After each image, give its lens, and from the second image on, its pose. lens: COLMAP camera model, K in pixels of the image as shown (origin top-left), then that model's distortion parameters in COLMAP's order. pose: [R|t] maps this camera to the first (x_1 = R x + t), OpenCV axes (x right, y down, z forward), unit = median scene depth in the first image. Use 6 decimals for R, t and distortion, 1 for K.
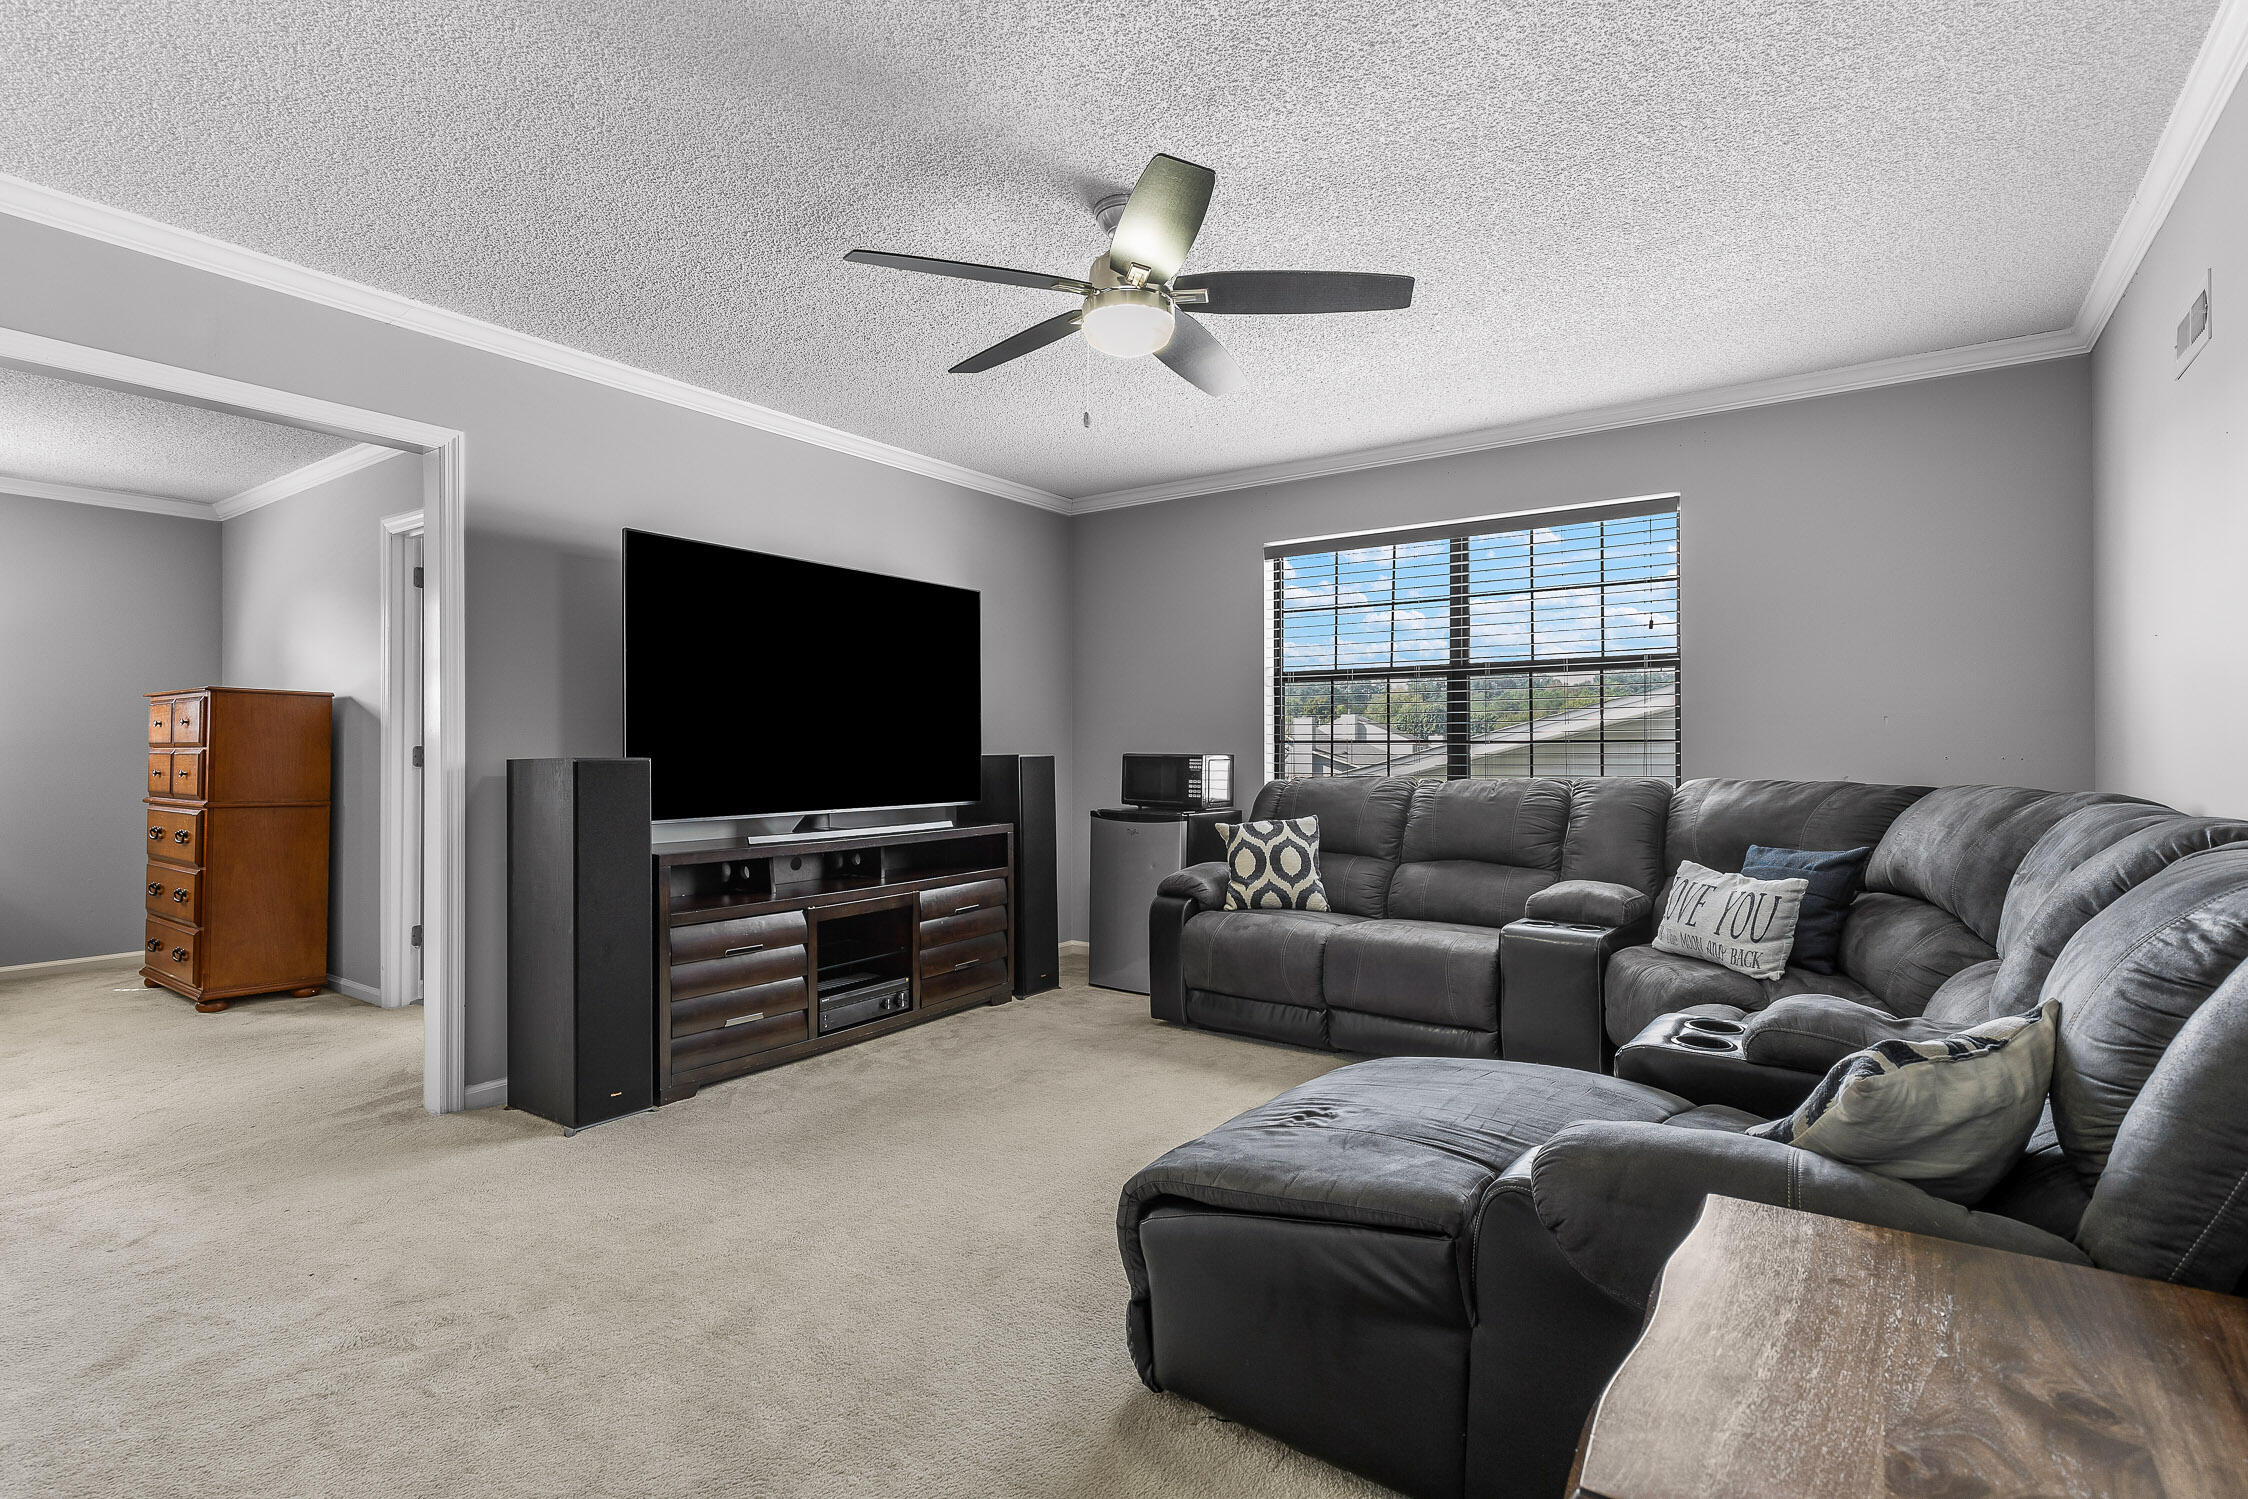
lens RADIAL K [[1075.3, 0, 1119.7], [0, 1075.3, 738.3], [0, 0, 1]] dist [0.004960, 0.000467]
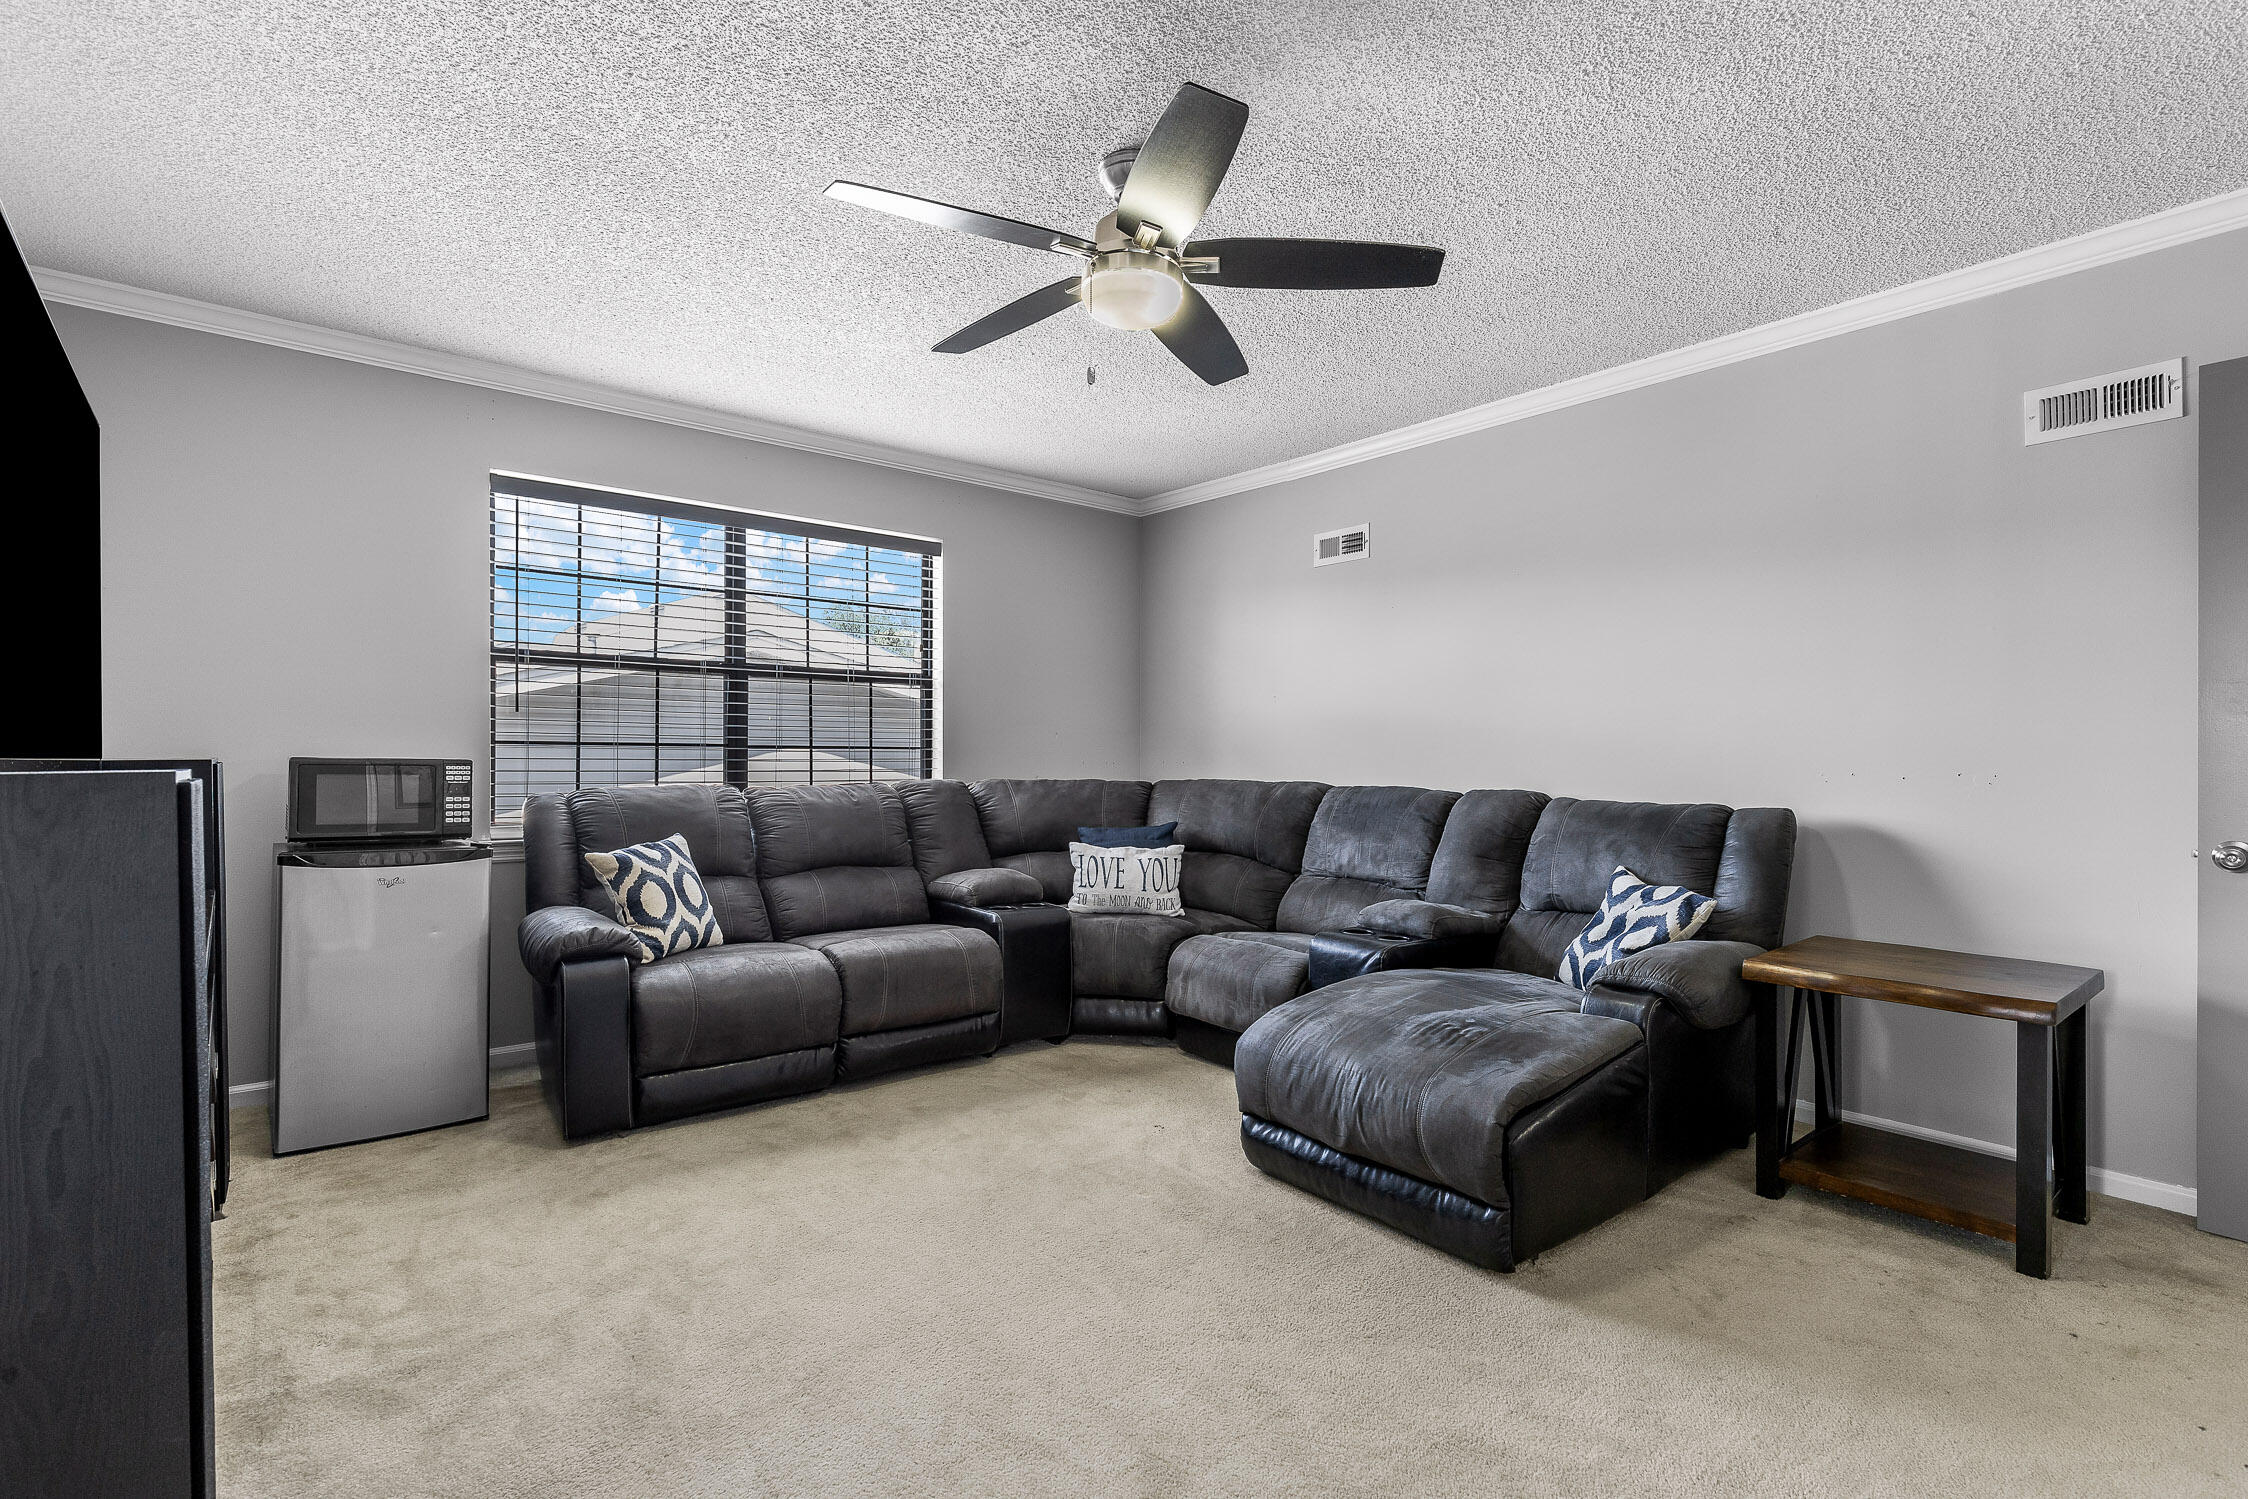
lens RADIAL K [[1075.3, 0, 1123.7], [0, 1075.3, 756.0], [0, 0, 1]] dist [0.004960, 0.000467]
pose [[0.243997, 0.004005, 0.969768, -0.554307], [-0.017867, 0.999840, 0.000366, 0.005965], [-0.969611, -0.017416, 0.244030, 0.484687]]
